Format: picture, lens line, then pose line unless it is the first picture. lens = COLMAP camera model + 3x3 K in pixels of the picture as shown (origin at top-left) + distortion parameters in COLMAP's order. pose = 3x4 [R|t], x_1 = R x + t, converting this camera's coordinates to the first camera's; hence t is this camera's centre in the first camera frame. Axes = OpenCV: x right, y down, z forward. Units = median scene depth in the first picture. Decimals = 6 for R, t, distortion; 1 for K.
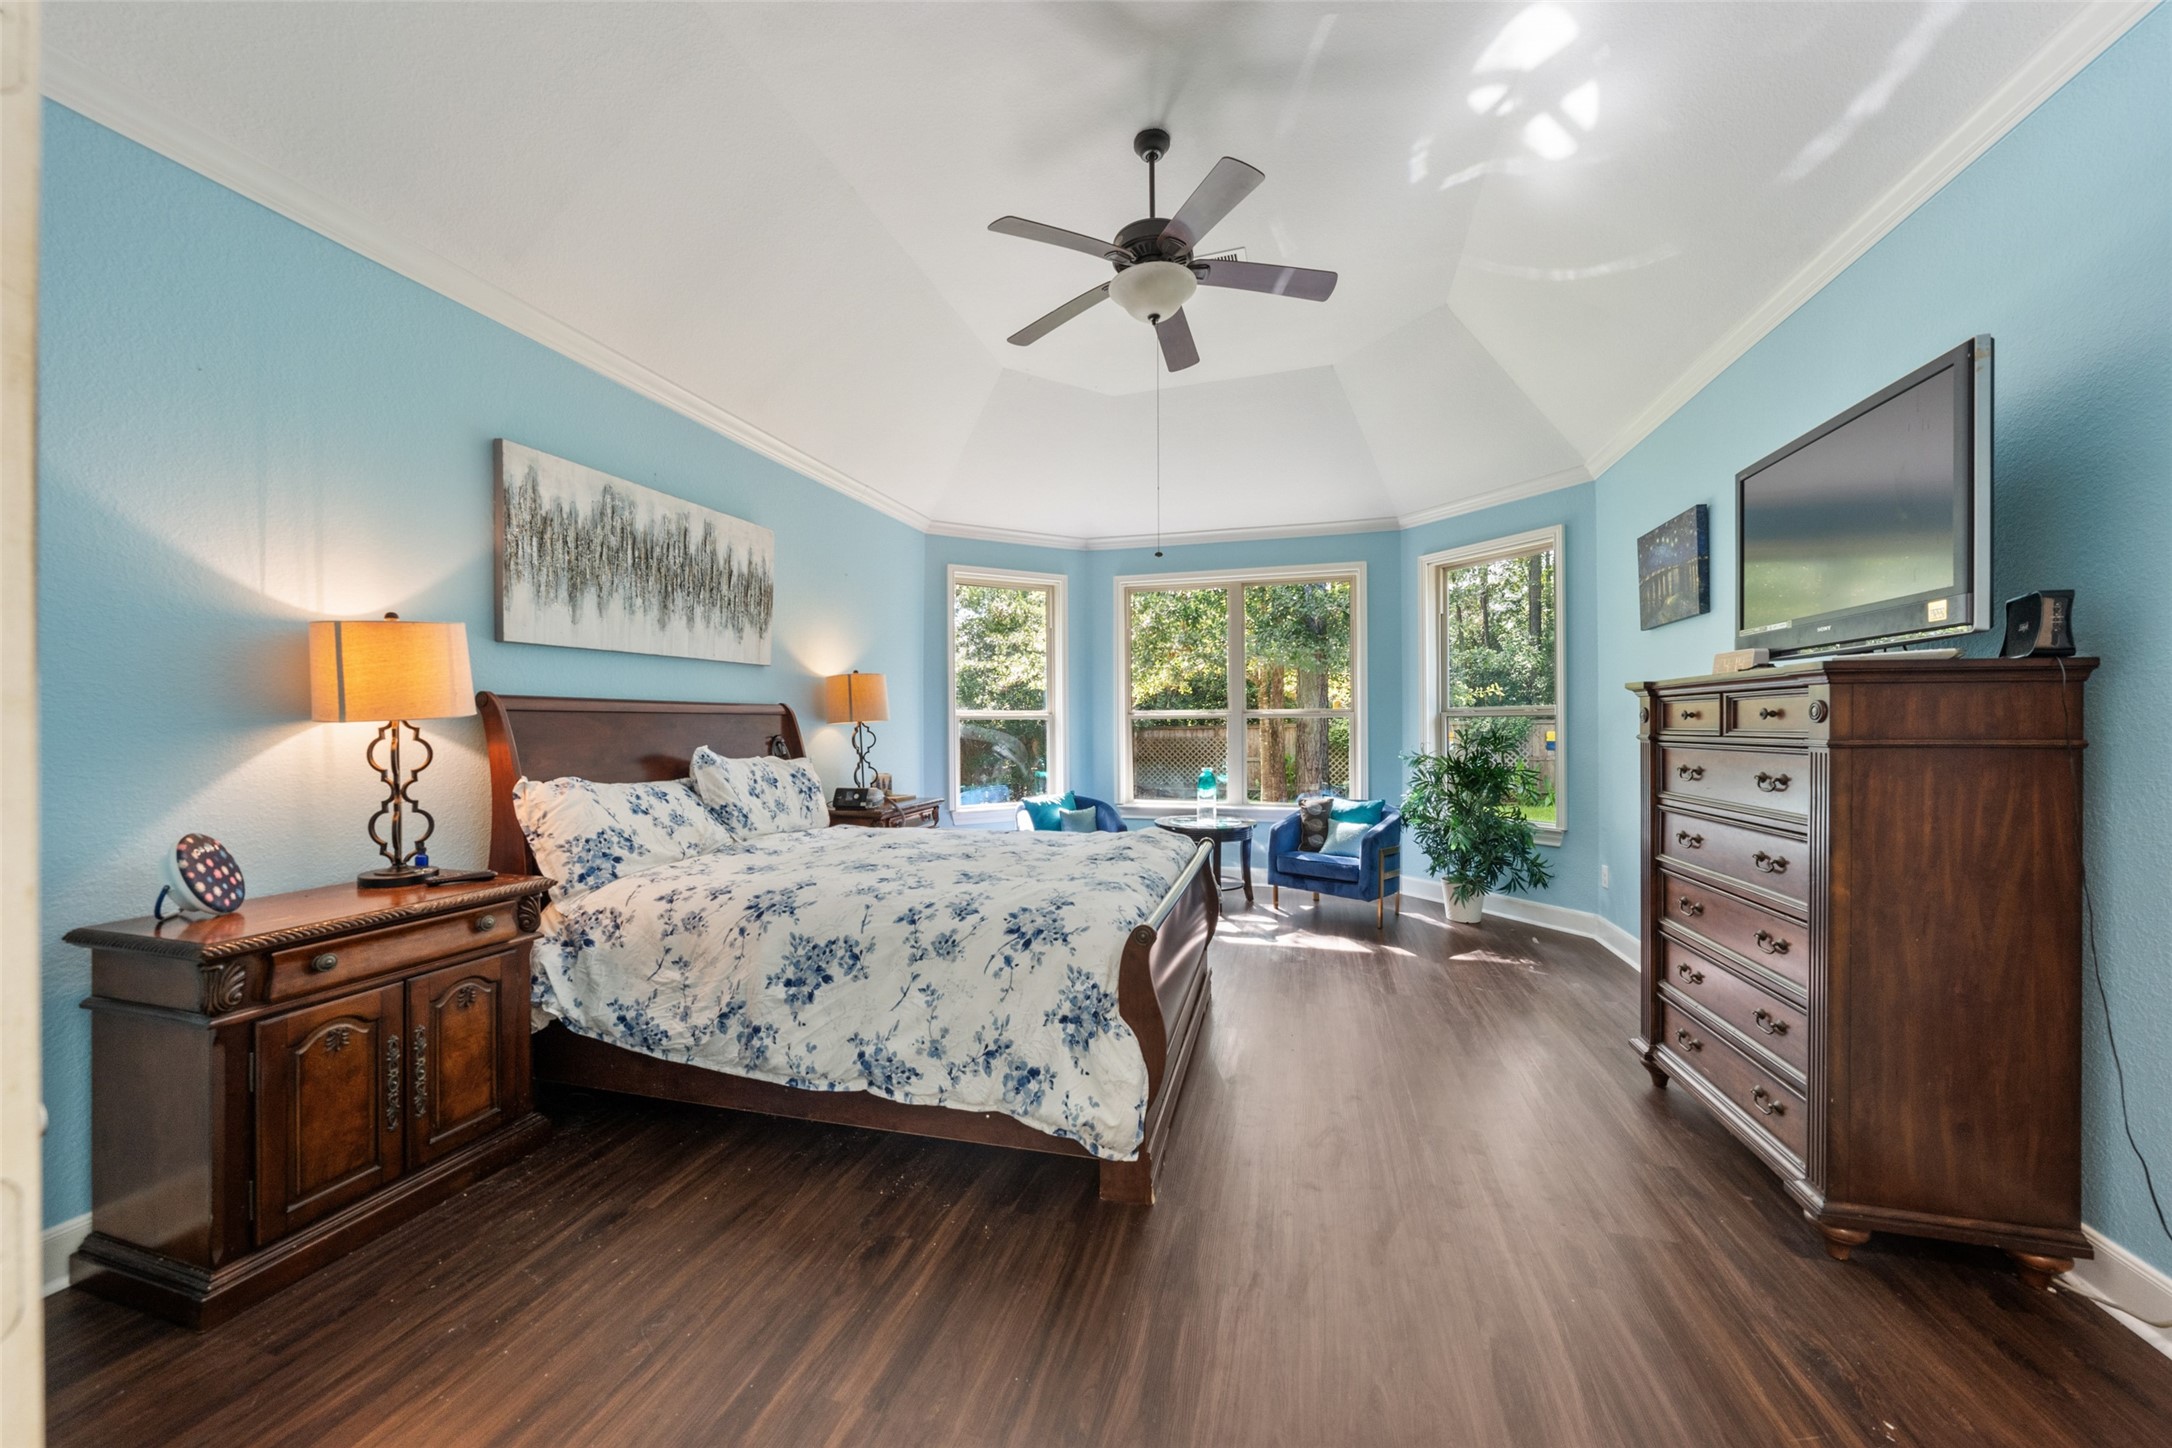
lens RADIAL K [[791.9, 0, 1065.3], [0, 791.9, 720.1], [0, 0, 1]] dist [-0.000485, -0.000222]
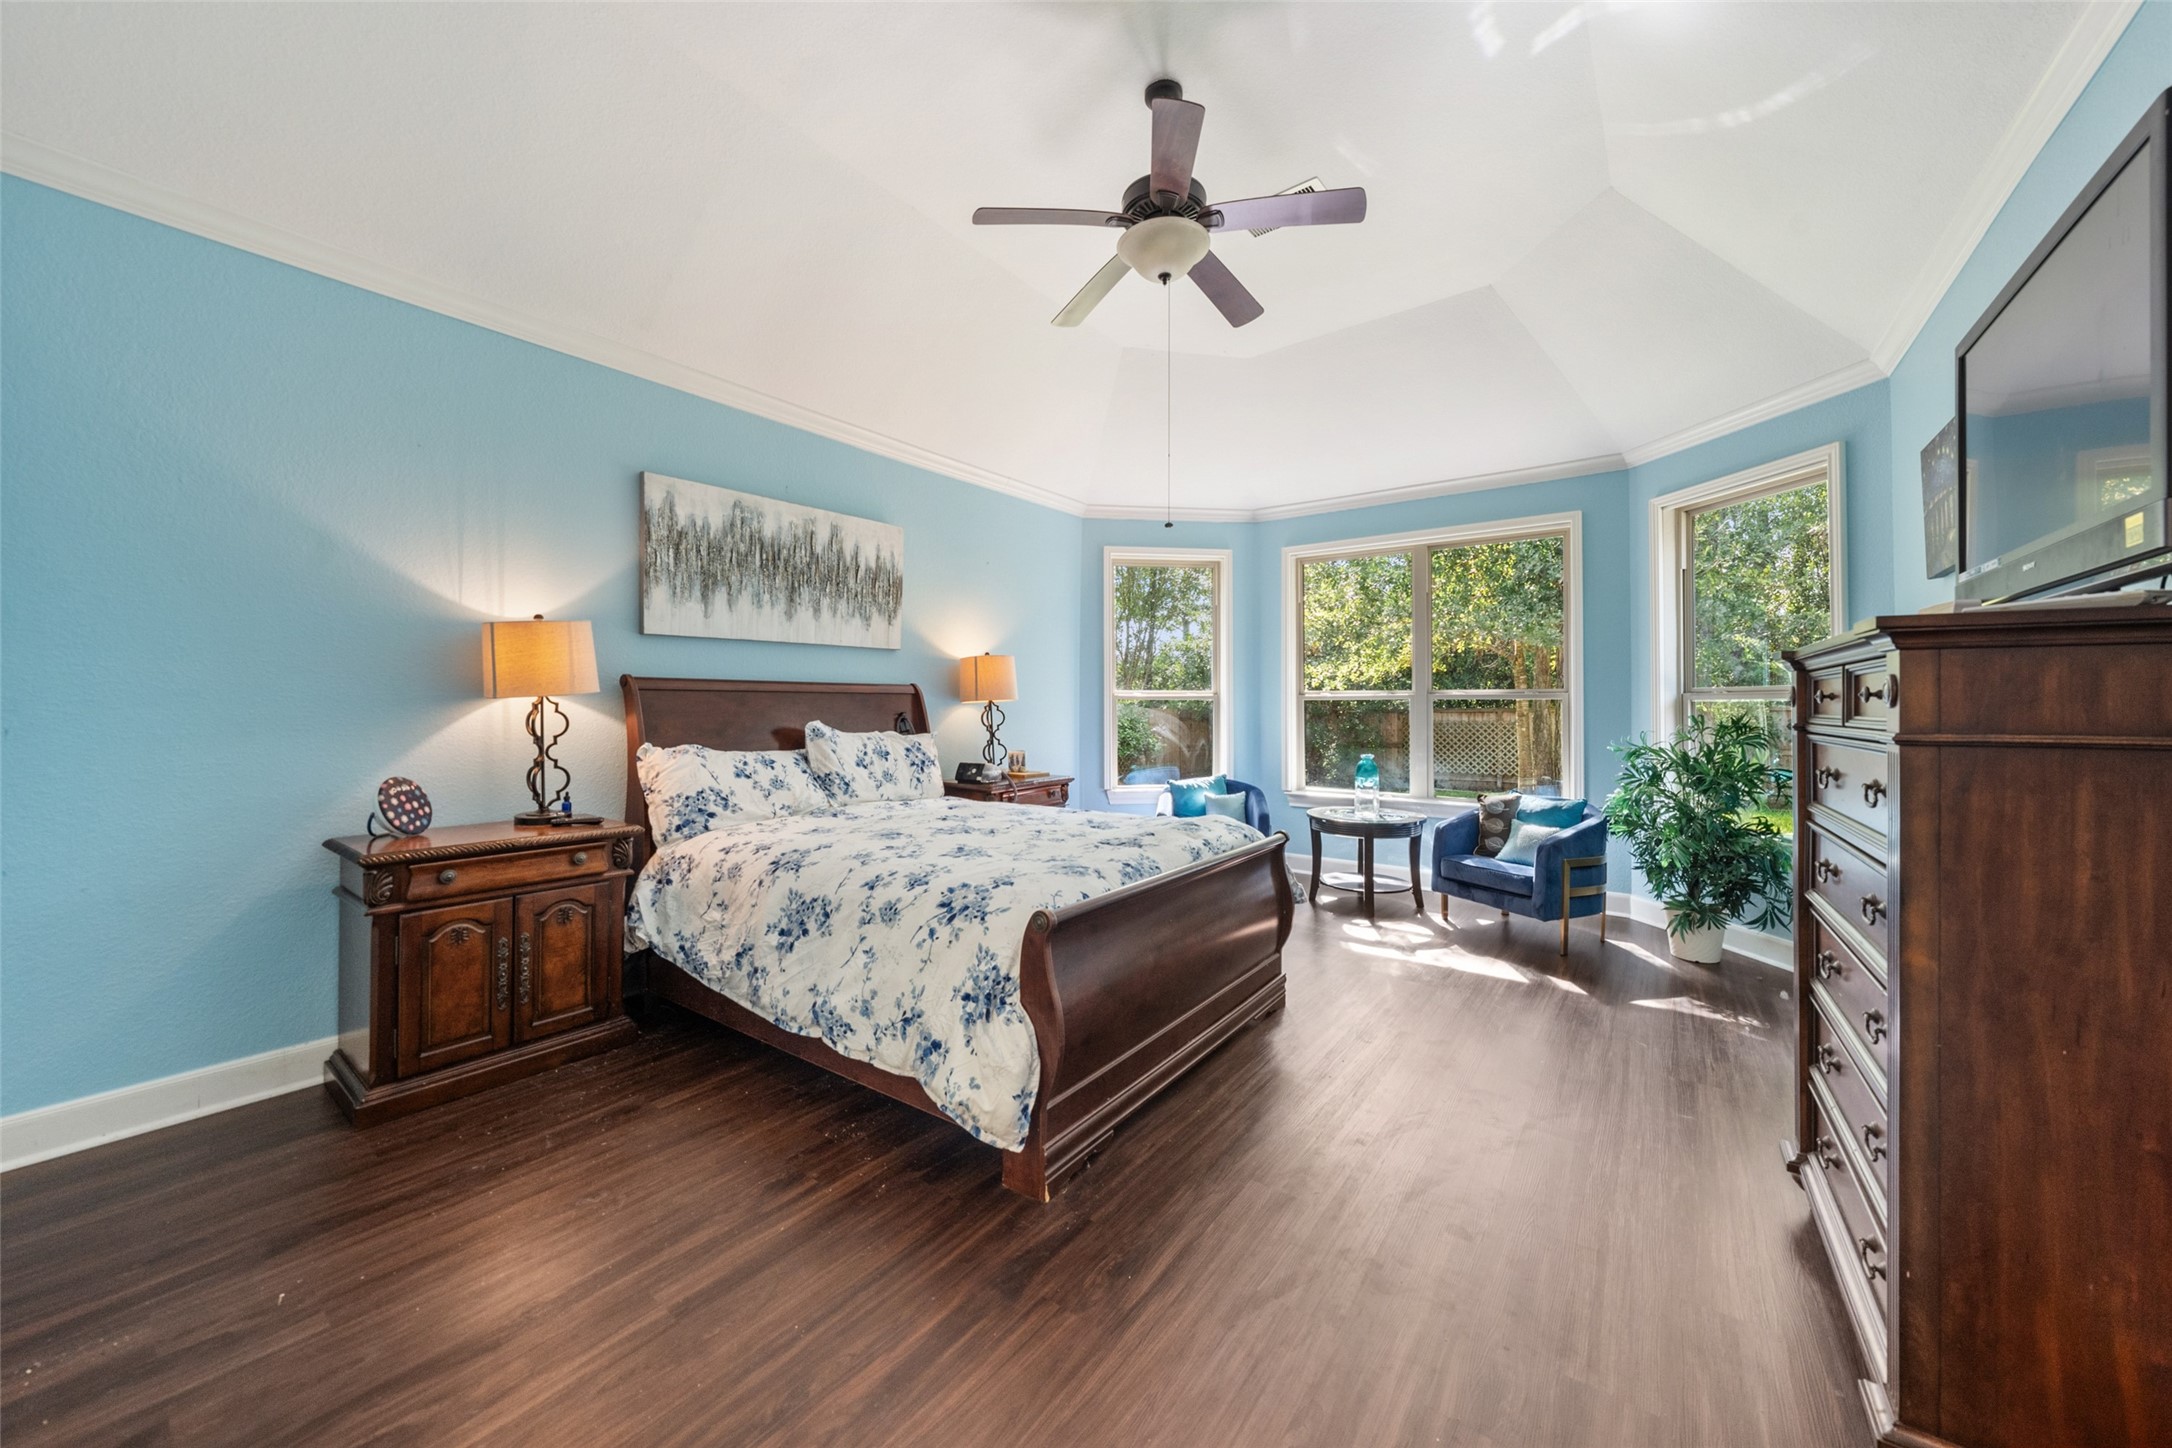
lens RADIAL K [[791.9, 0, 1079.1], [0, 791.9, 692.5], [0, 0, 1]] dist [-0.000485, -0.000222]
pose [[0.934036, 0.001532, -0.357176, 0.363079], [-0.005183, 0.999944, -0.009264, 0.000232], [0.357142, 0.010504, 0.933991, 0.081417]]
